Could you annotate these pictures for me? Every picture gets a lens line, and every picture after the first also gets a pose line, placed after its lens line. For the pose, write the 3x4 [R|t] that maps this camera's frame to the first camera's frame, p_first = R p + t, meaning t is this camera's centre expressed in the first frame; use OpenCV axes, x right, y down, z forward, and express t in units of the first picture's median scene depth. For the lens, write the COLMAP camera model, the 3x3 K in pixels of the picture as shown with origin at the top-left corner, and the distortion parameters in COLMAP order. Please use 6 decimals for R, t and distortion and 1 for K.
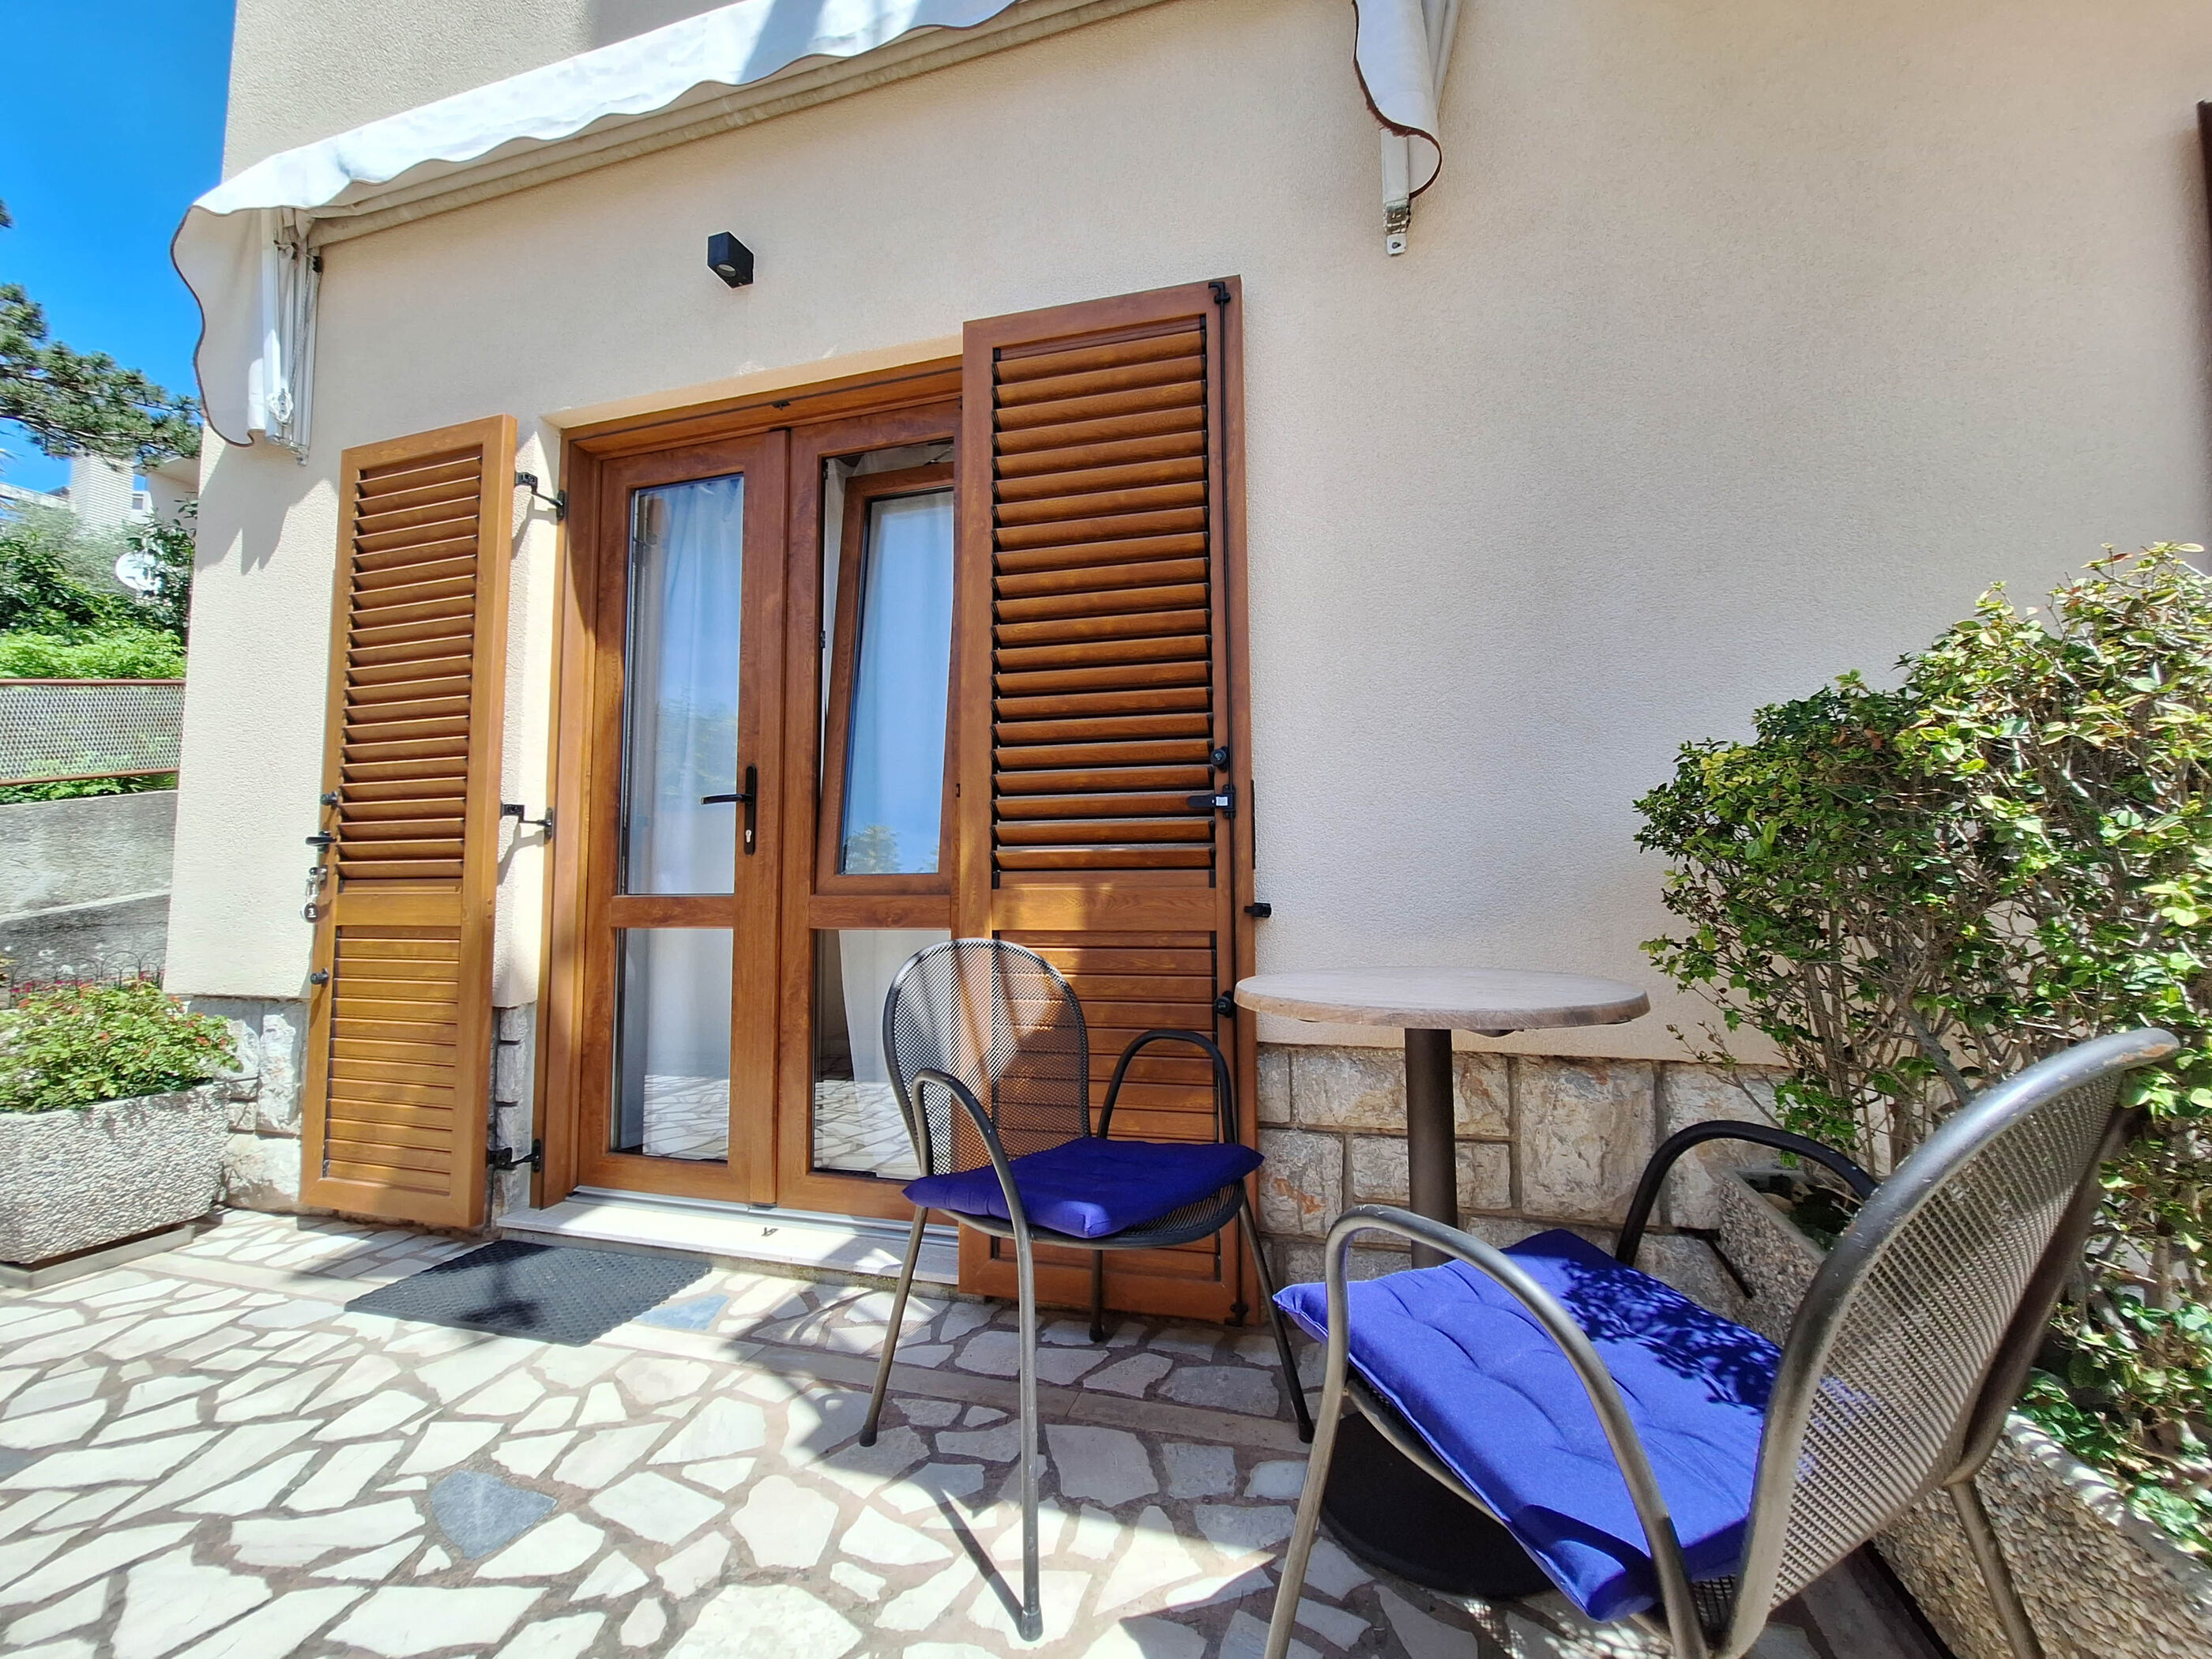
lens RADIAL K [[924.7, 0, 1105.9], [0, 924.7, 795.2], [0, 0, 1]] dist [-0.004241, 0.002267]
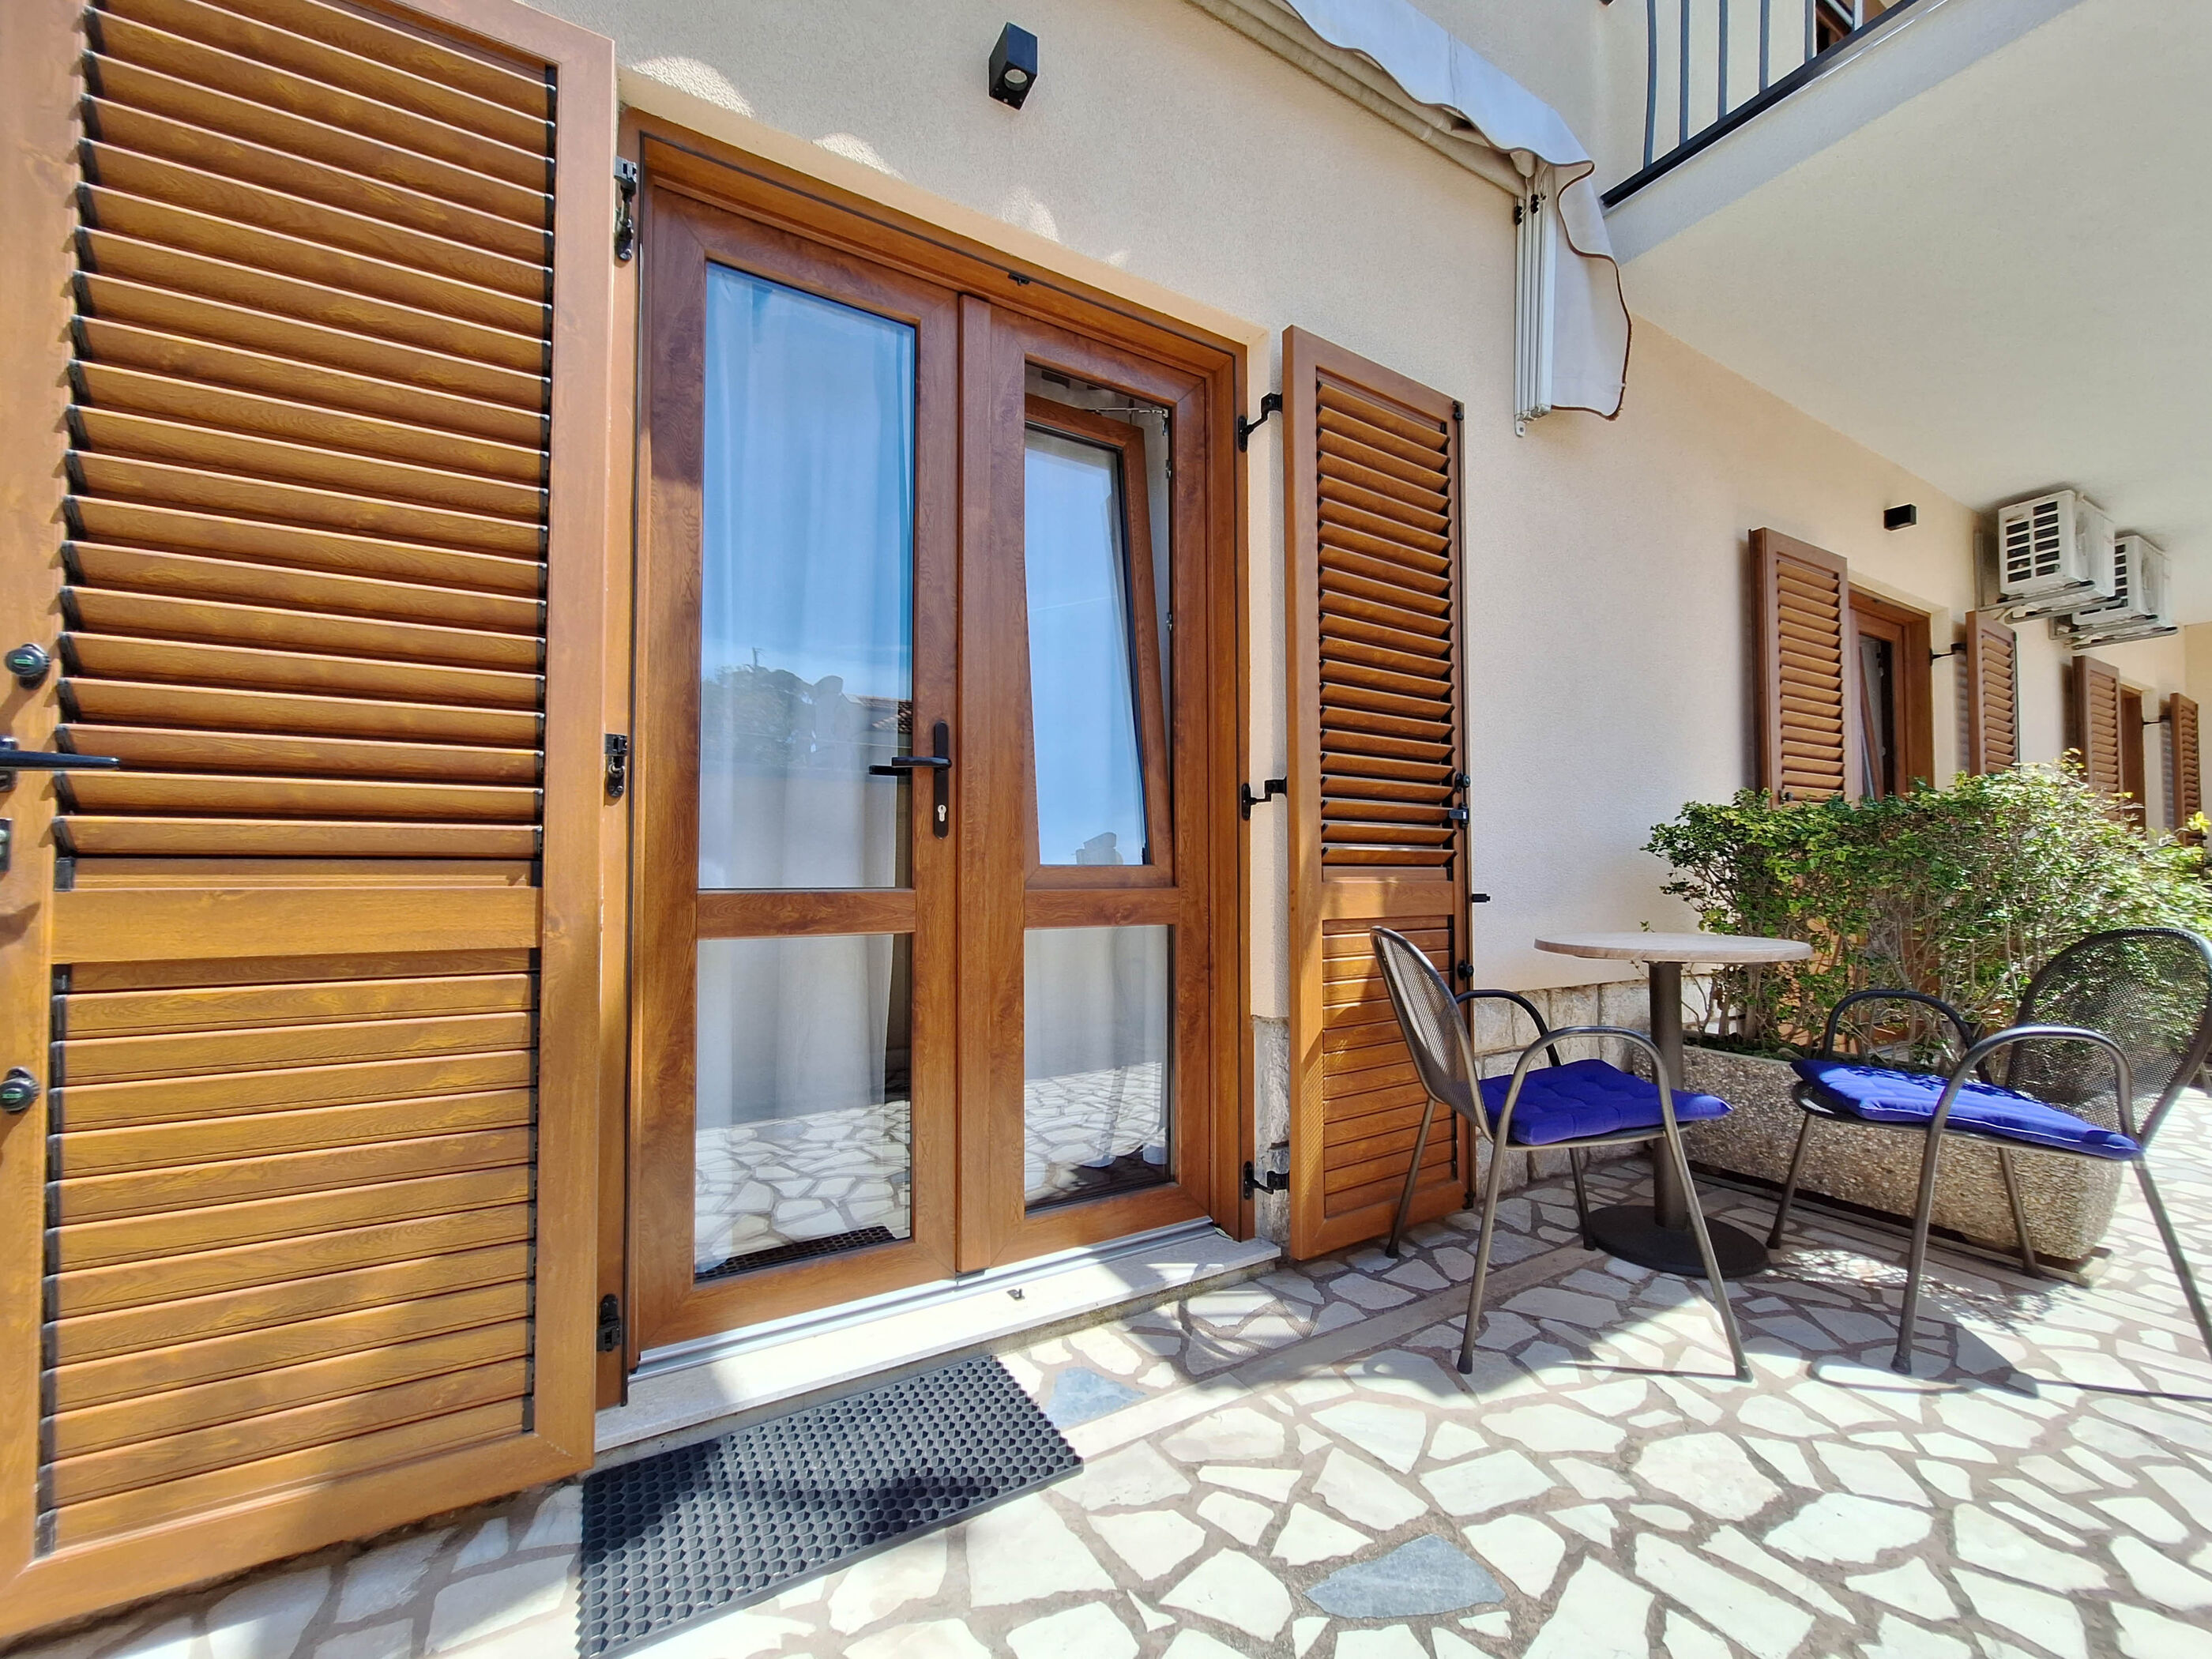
lens RADIAL K [[924.7, 0, 1113.5], [0, 924.7, 833.4], [0, 0, 1]] dist [-0.004241, 0.002267]
pose [[0.660660, 0.043809, 0.749406, -1.089337], [-0.073228, 0.997296, 0.006256, 0.056536], [-0.747105, -0.059011, 0.662081, 0.473184]]
